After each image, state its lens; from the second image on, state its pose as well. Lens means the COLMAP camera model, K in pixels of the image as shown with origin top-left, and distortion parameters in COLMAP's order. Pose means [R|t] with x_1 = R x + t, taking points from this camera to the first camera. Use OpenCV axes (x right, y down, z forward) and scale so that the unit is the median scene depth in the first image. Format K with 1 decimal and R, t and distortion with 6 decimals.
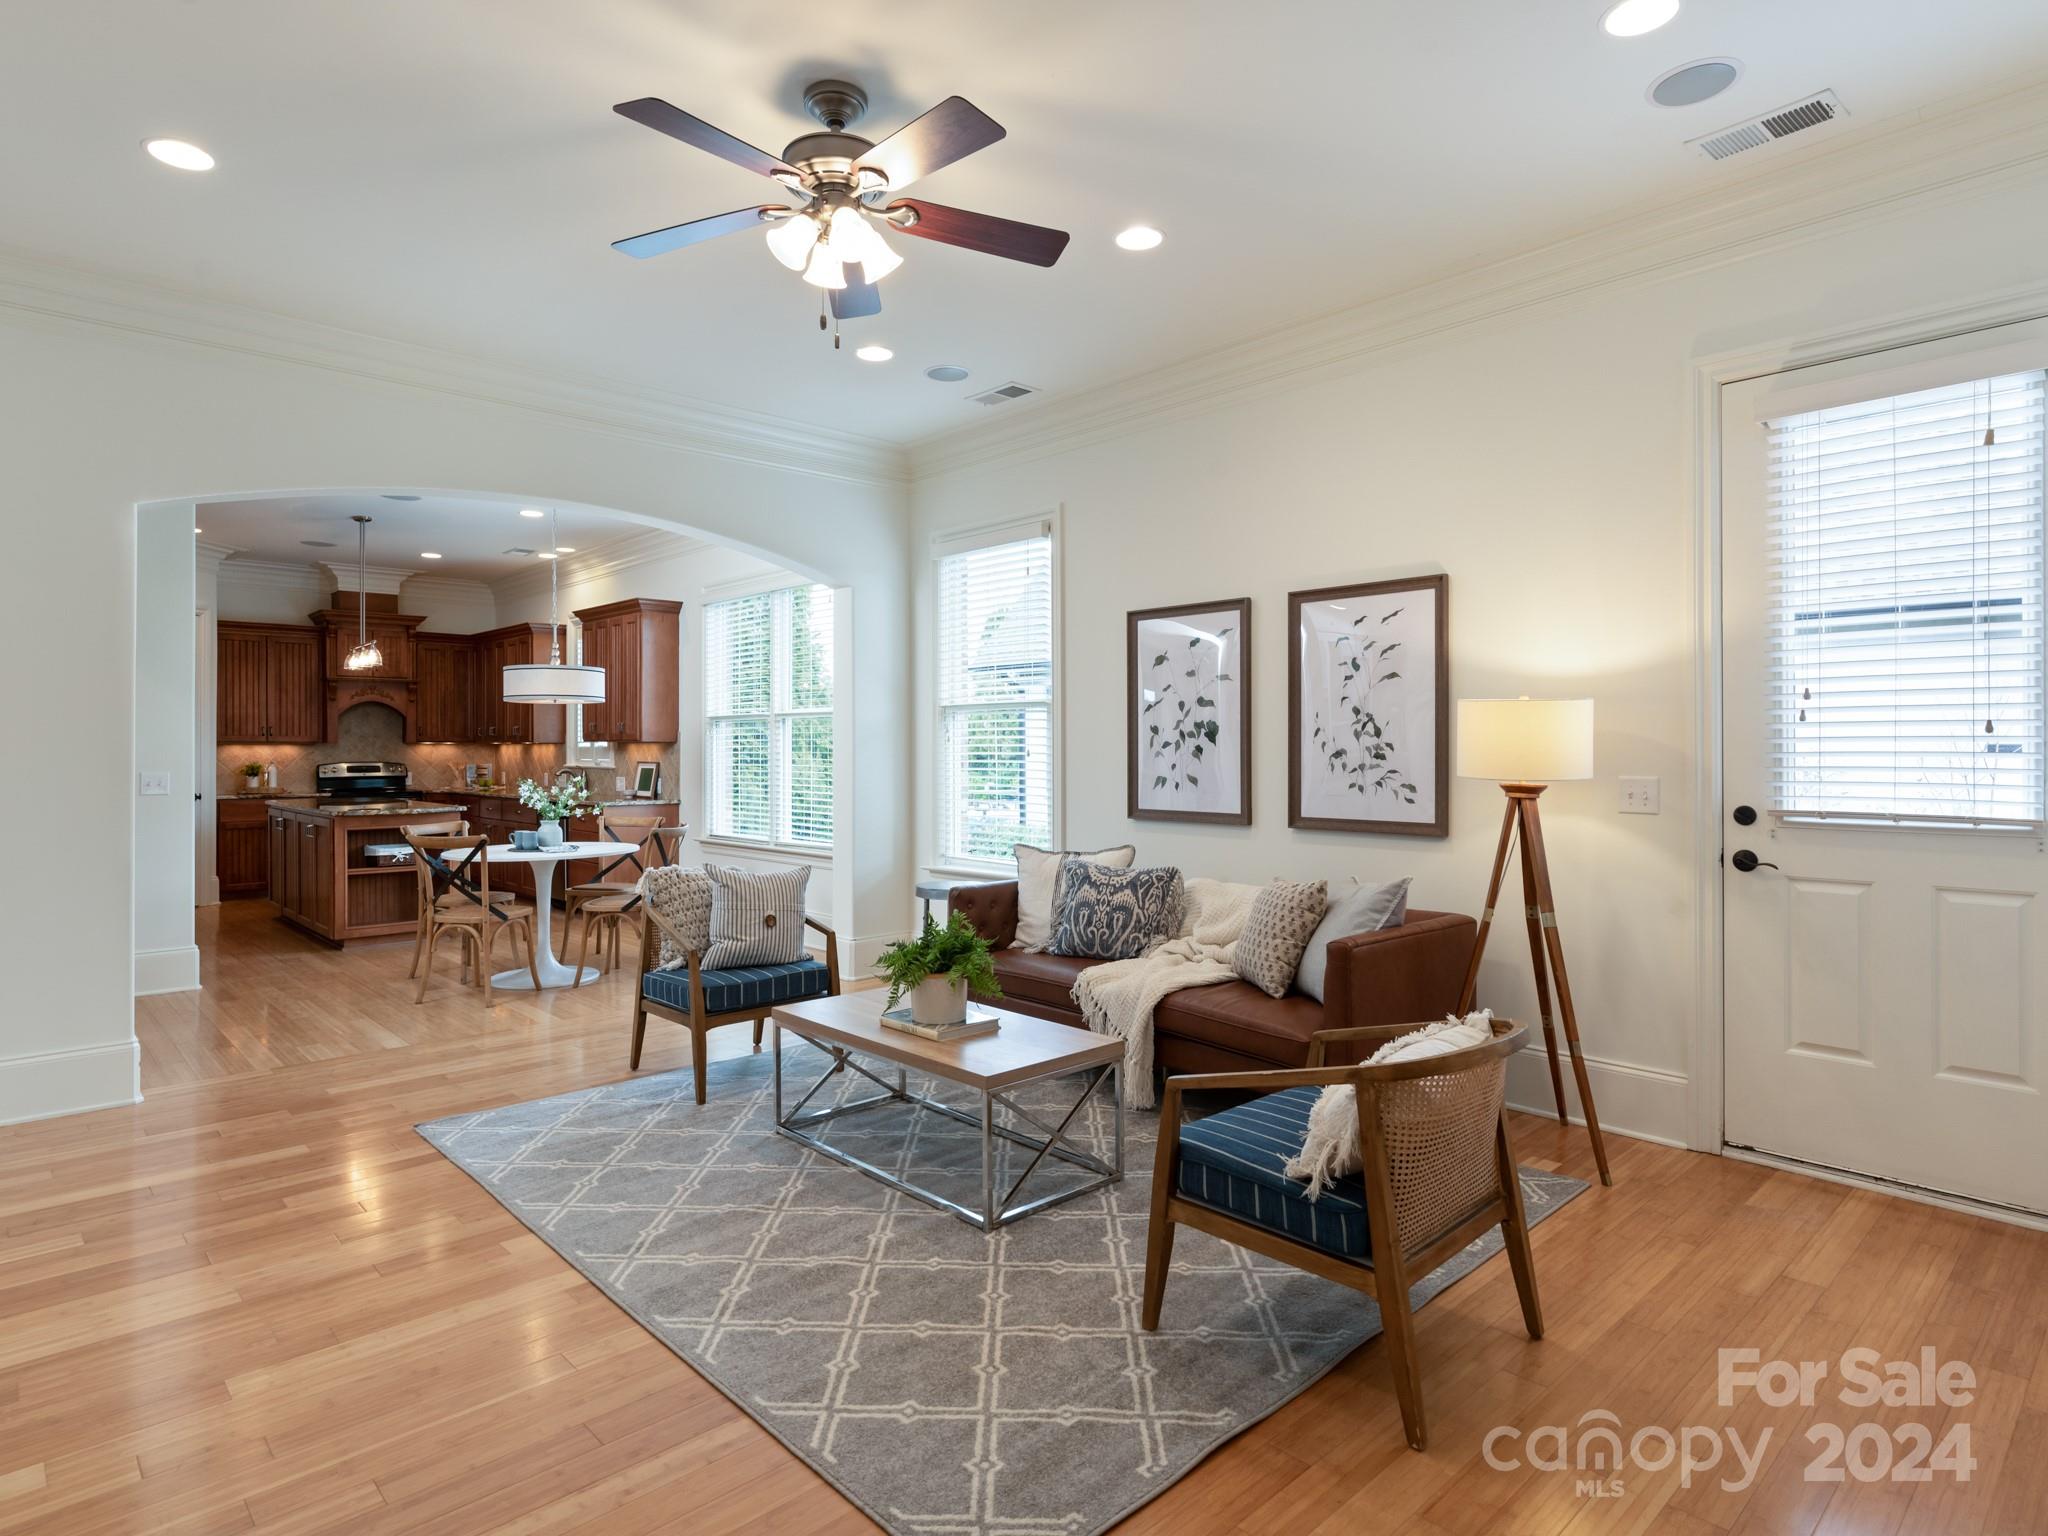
lens RADIAL K [[1126.7, 0, 1019.3], [0, 1126.7, 755.7], [0, 0, 1]] dist [-0.000536, -0.000757]
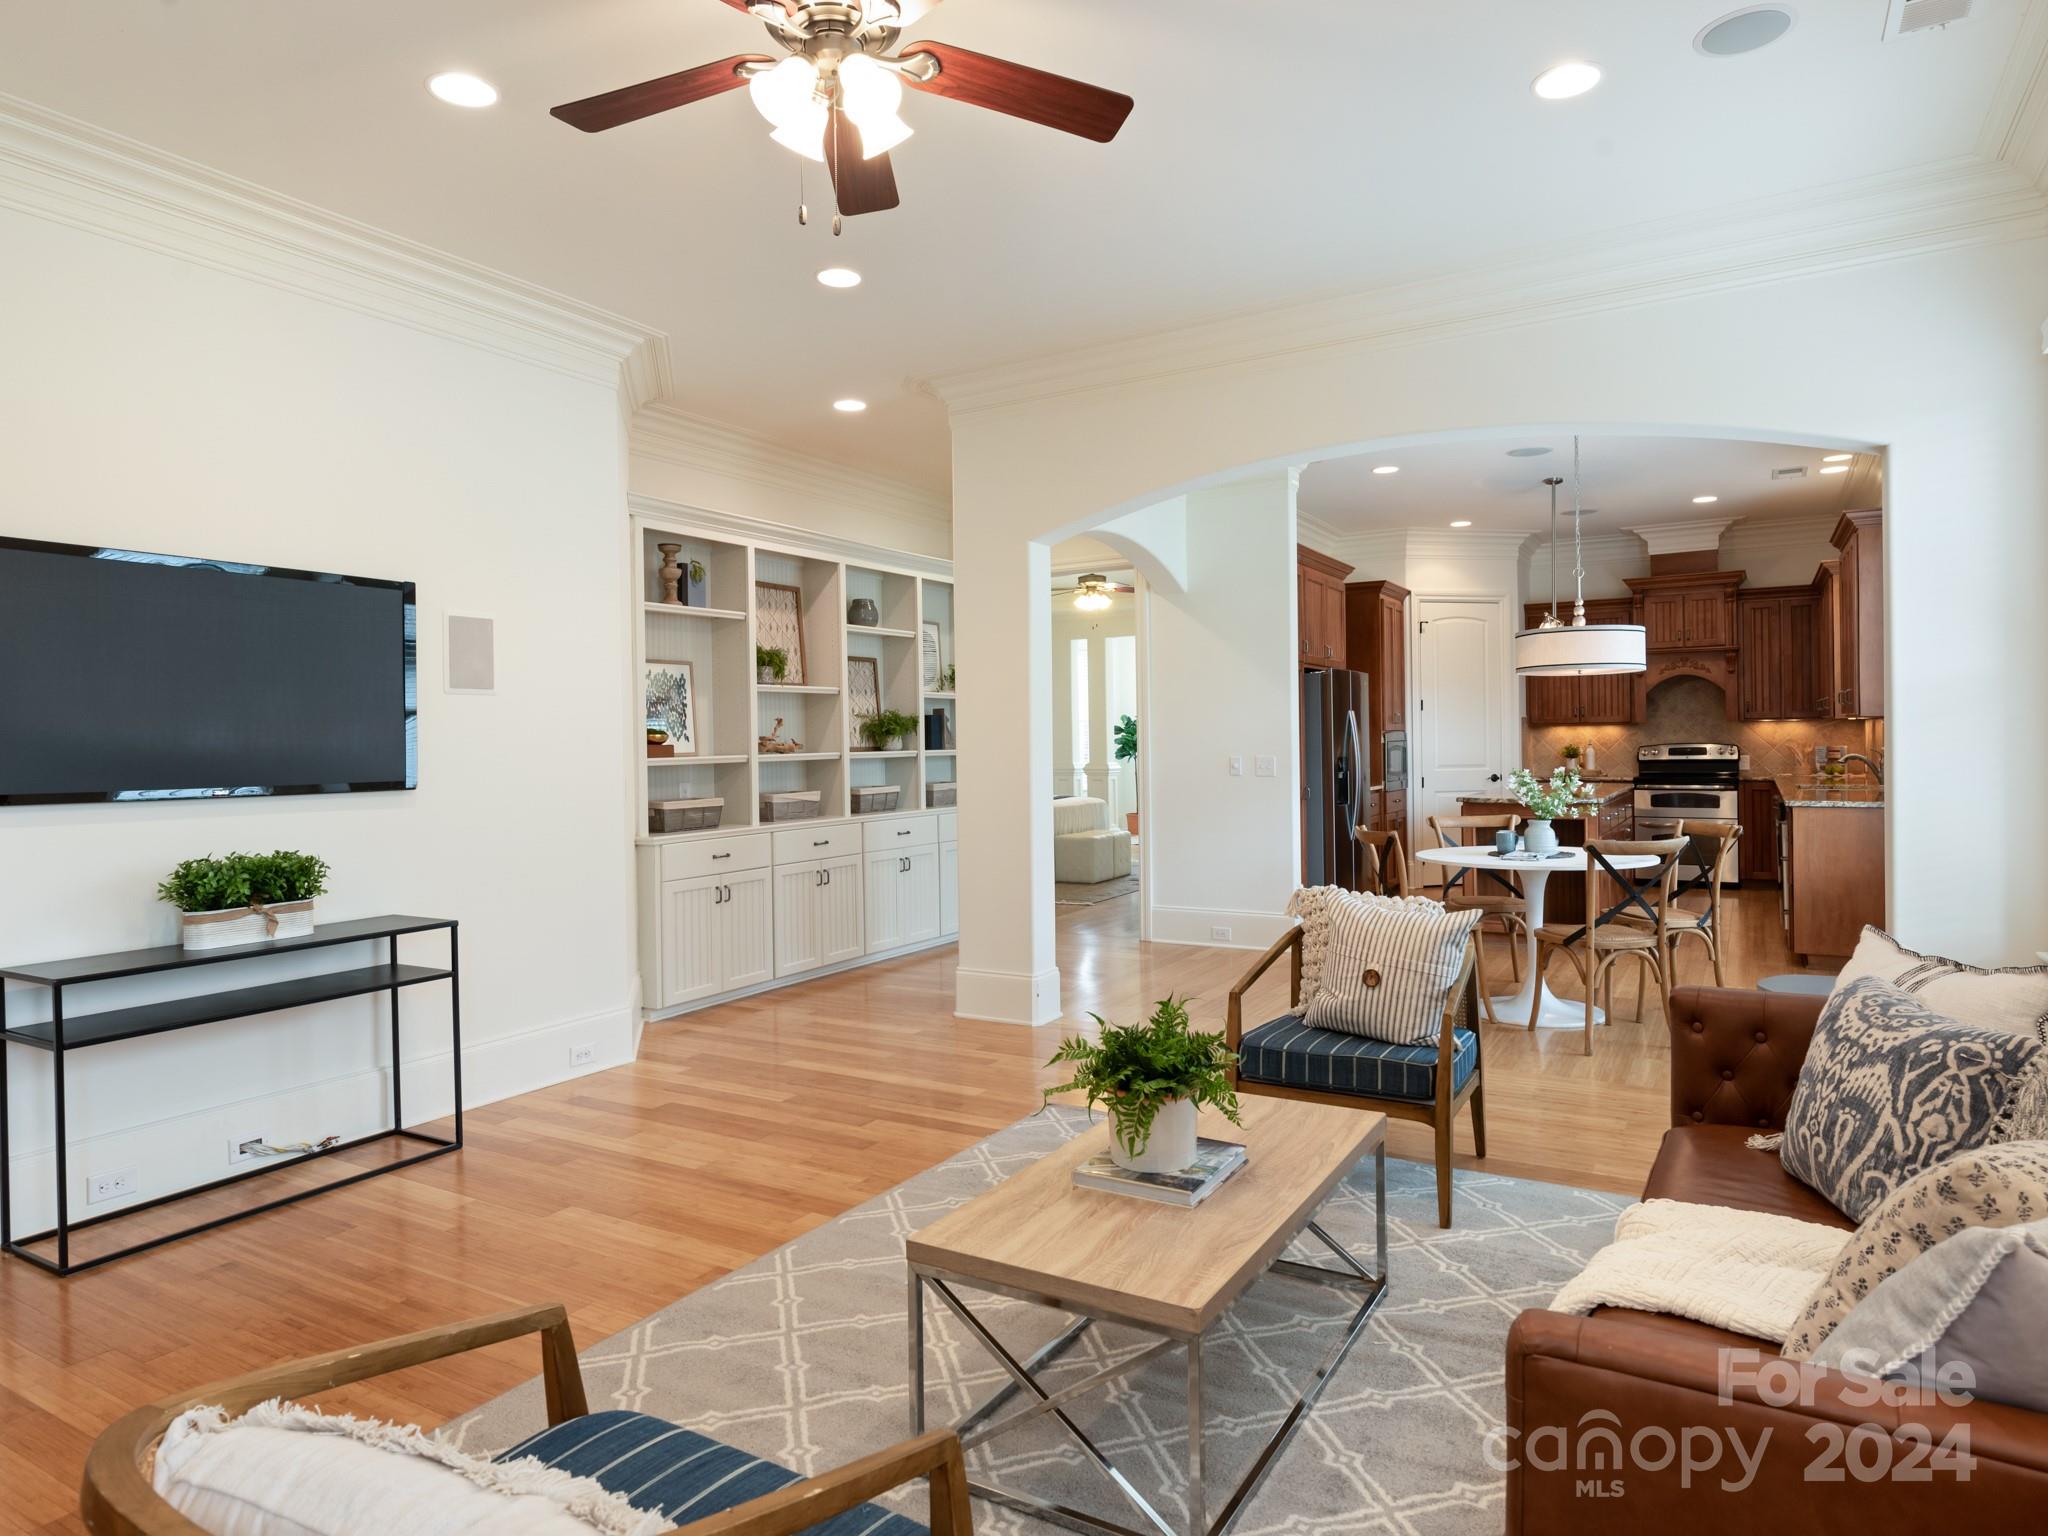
lens RADIAL K [[1194.7, 0, 1032.9], [0, 1194.7, 771.6], [0, 0, 1]] dist [-0.009205, -0.000452]
pose [[0.285956, 0.021977, -0.957991, 0.183619], [0.010425, 0.999606, 0.026044, -0.002128], [0.958186, -0.017435, 0.285615, 0.246077]]
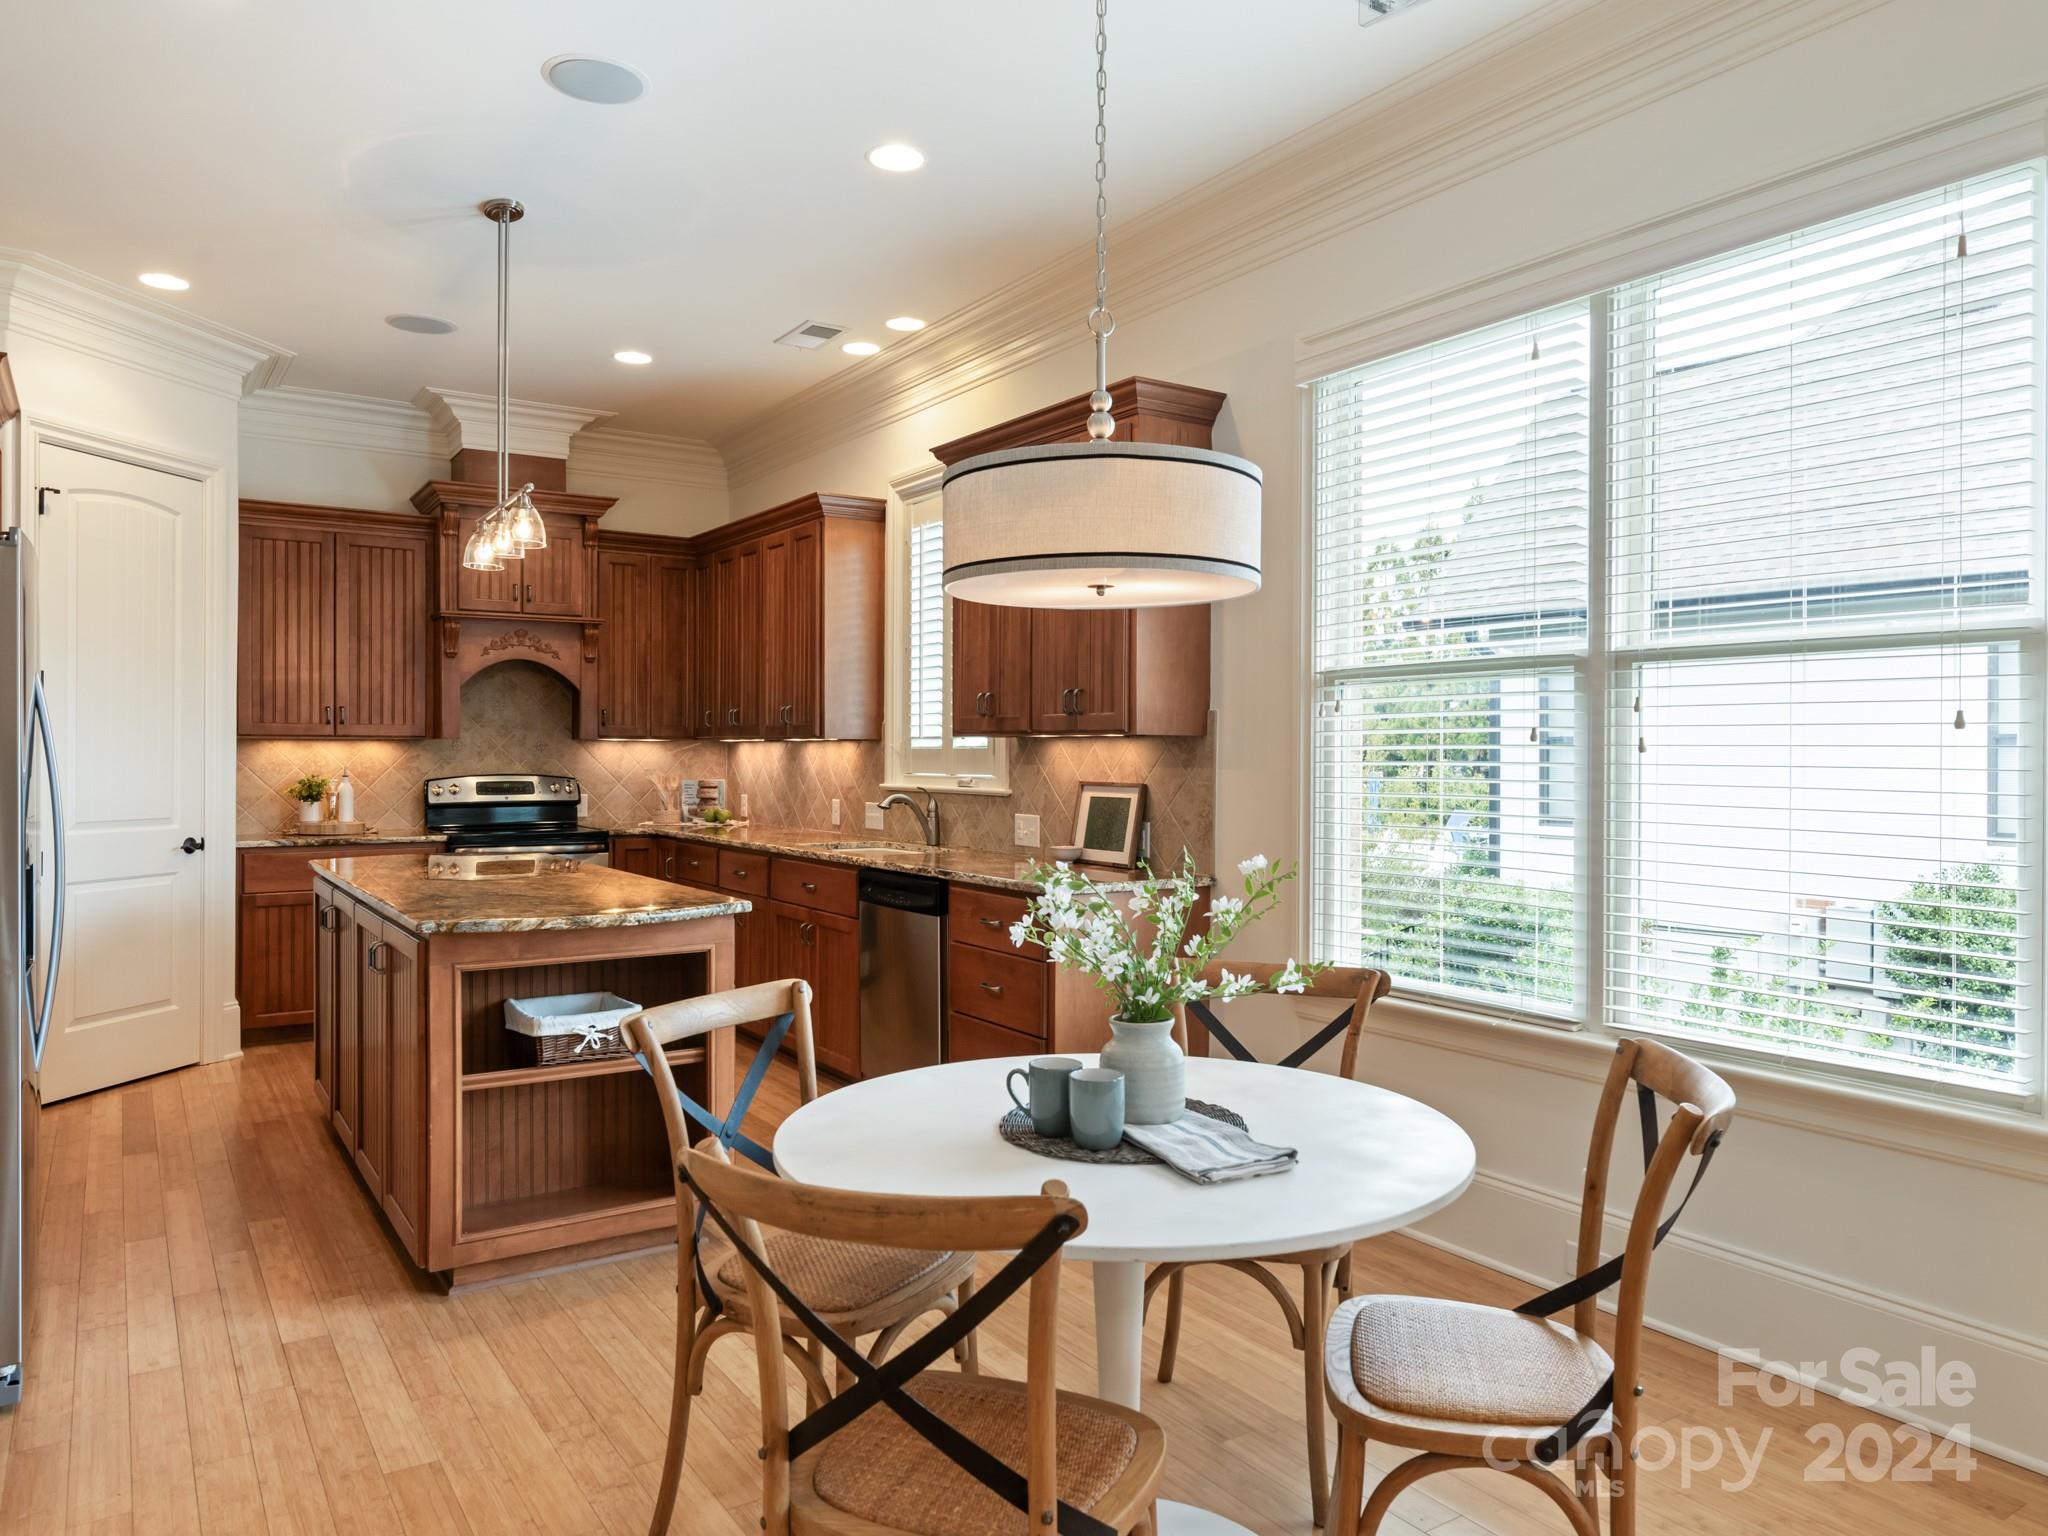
lens RADIAL K [[1416.9, 0, 1033.2], [0, 1416.9, 767.0], [0, 0, 1]] dist [-0.000701, 0.000481]
pose [[0.985334, 0.005433, -0.170551, -0.231946], [-0.004596, 0.999975, 0.005302, -0.002914], [0.170575, -0.004440, 0.985335, 0.399837]]
